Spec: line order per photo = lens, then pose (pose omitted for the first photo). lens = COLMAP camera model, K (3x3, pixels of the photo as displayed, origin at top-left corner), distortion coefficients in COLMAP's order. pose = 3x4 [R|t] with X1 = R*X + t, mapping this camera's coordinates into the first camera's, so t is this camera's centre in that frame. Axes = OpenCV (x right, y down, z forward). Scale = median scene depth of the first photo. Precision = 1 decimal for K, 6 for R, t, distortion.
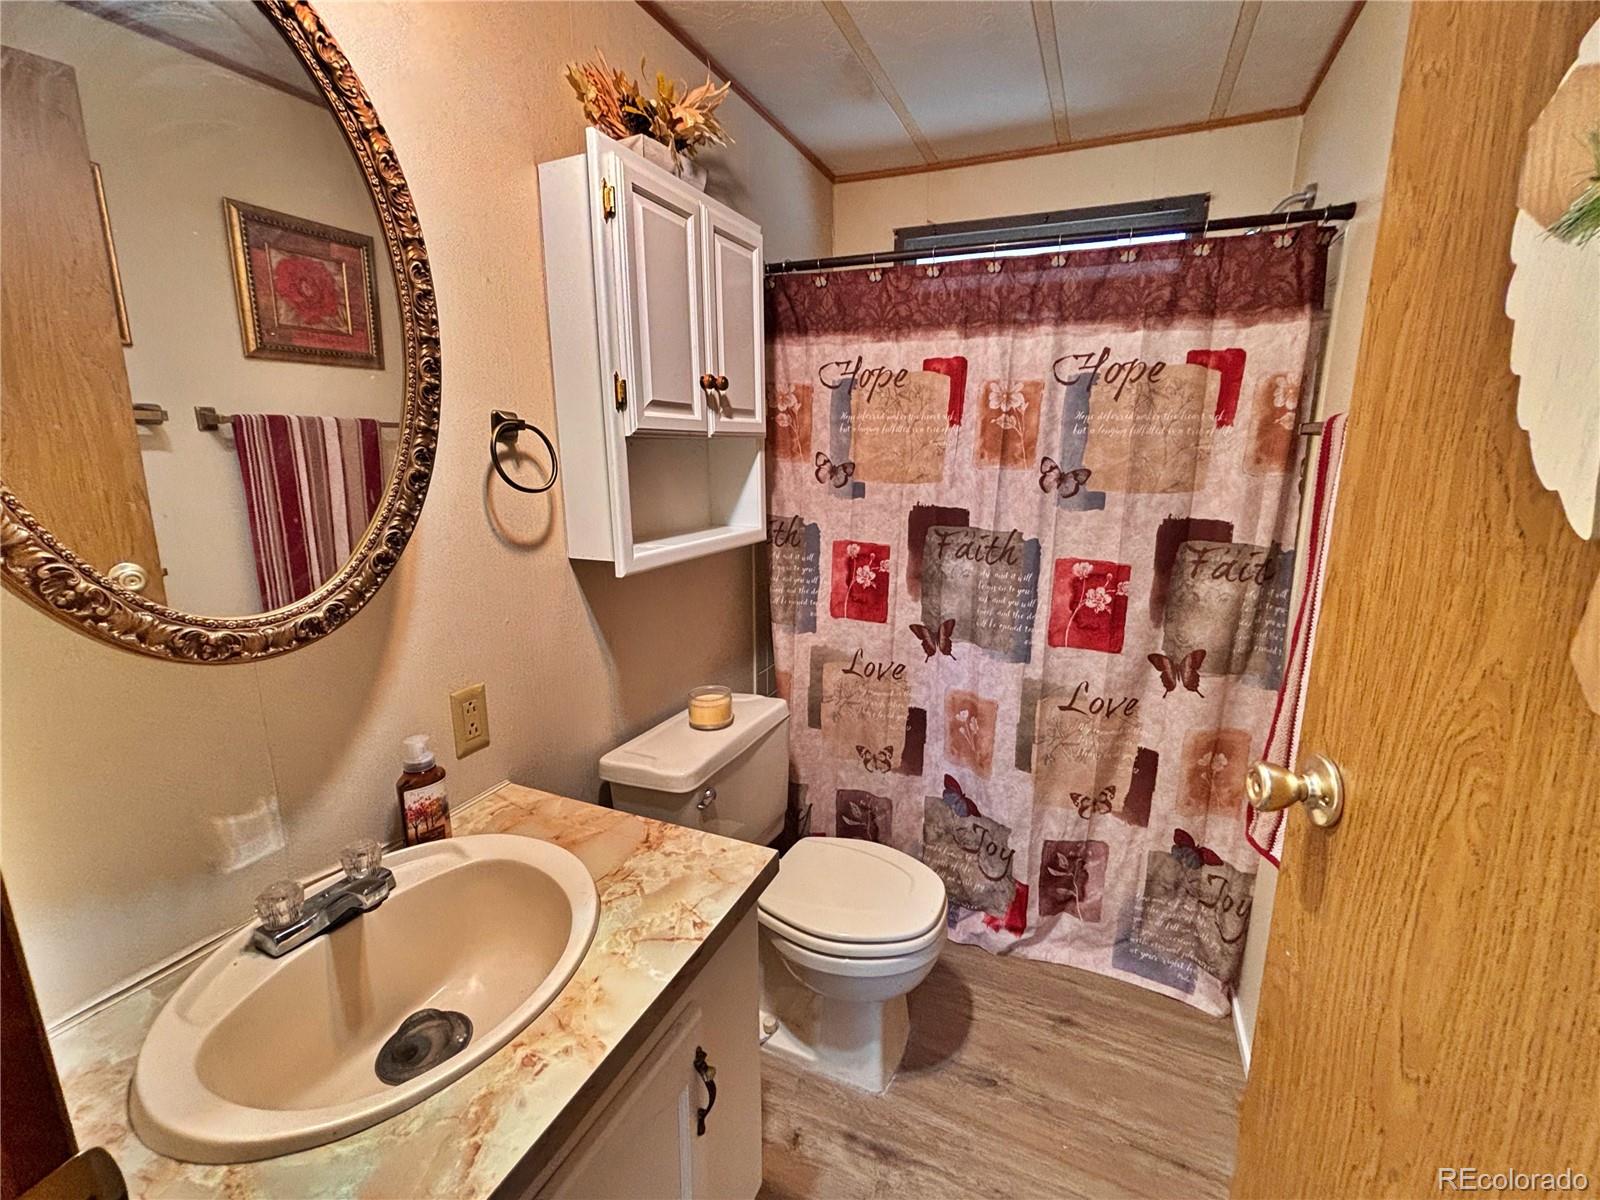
lens RADIAL K [[680.9, 0, 789.7], [0, 680.9, 595.4], [0, 0, 1]] dist [-0.001140, 0.003434]
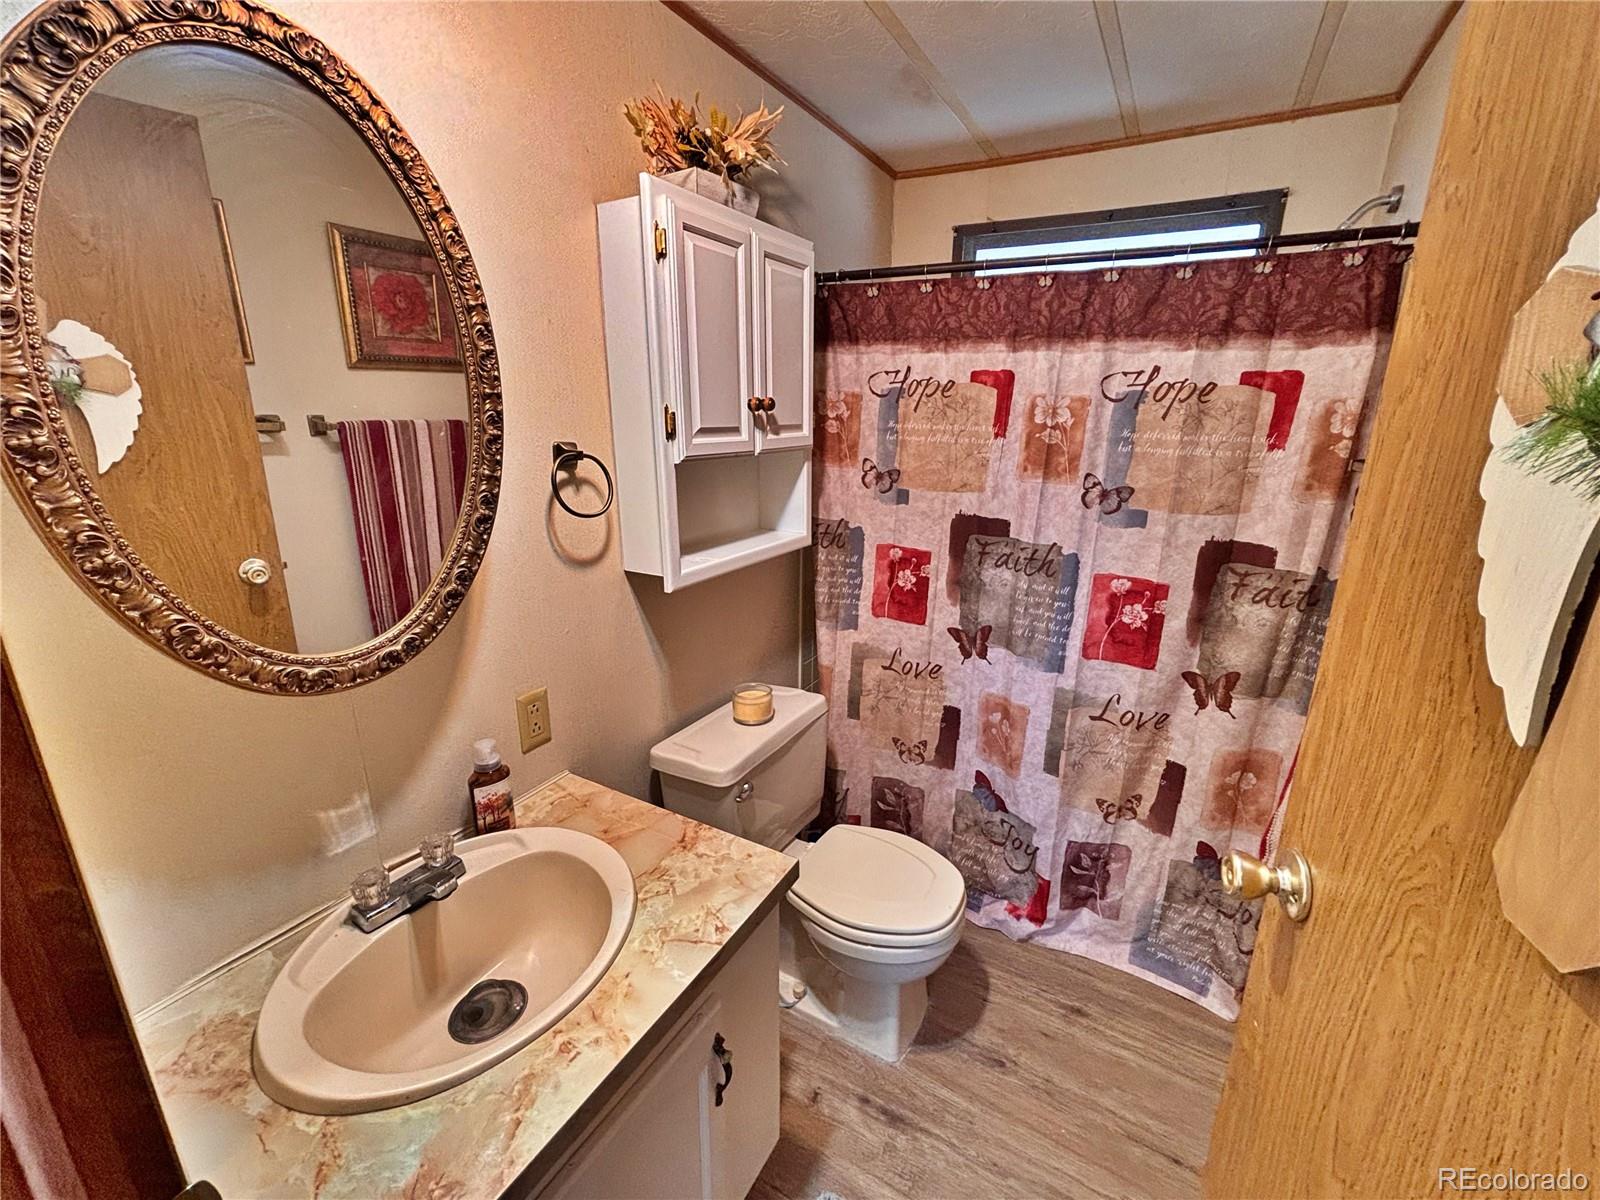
lens RADIAL K [[656.5, 0, 793.5], [0, 656.5, 591.5], [0, 0, 1]] dist [-0.009488, 0.009231]
pose [[0.995114, 0.033708, -0.092804, 0.043082], [-0.027797, 0.997546, 0.064263, -0.091498], [0.094743, -0.061369, 0.993608, -0.018396]]
